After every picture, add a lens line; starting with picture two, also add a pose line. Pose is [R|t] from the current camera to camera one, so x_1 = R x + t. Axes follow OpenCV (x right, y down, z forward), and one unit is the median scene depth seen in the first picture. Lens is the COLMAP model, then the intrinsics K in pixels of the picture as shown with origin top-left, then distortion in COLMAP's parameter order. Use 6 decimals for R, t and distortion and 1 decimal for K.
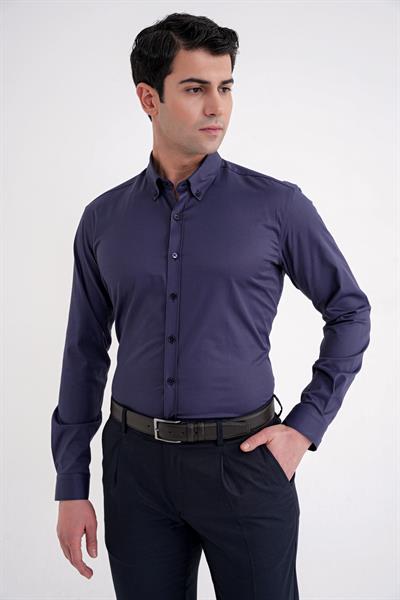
lens RADIAL K [[984.2, 0, 200.3], [0, 984.2, 301.7], [0, 0, 1]] dist [0.162518, 0.000000]
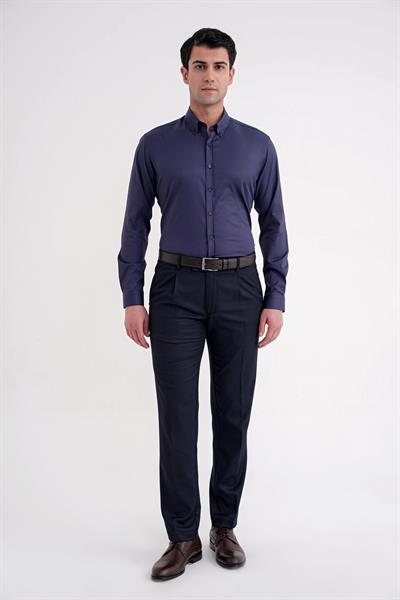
lens RADIAL K [[1046.9, 0, 198.1], [0, 1046.9, 298.8], [0, 0, 1]] dist [0.033737, 0.000000]
pose [[0.841446, -0.025027, 0.539761, -1.064488], [-0.034917, 0.994321, 0.100536, 0.001406], [-0.539212, -0.103442, 0.835793, -0.589941]]
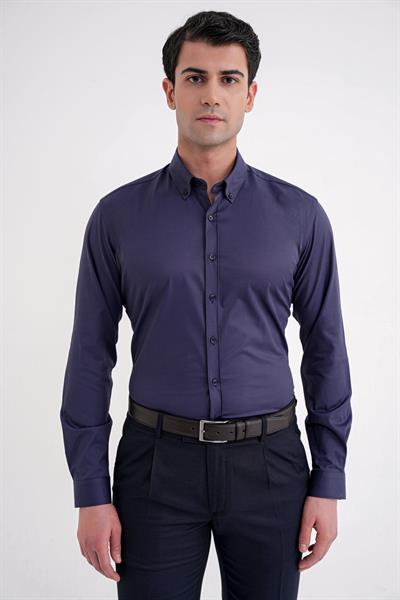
lens RADIAL K [[984.2, 0, 227.1], [0, 984.2, 304.5], [0, 0, 1]] dist [0.162518, 0.000000]
pose [[0.850548, -0.031325, 0.524963, -0.539763], [-0.030444, 0.993618, 0.108615, -0.107952], [-0.525015, -0.108364, 0.844166, 0.138049]]
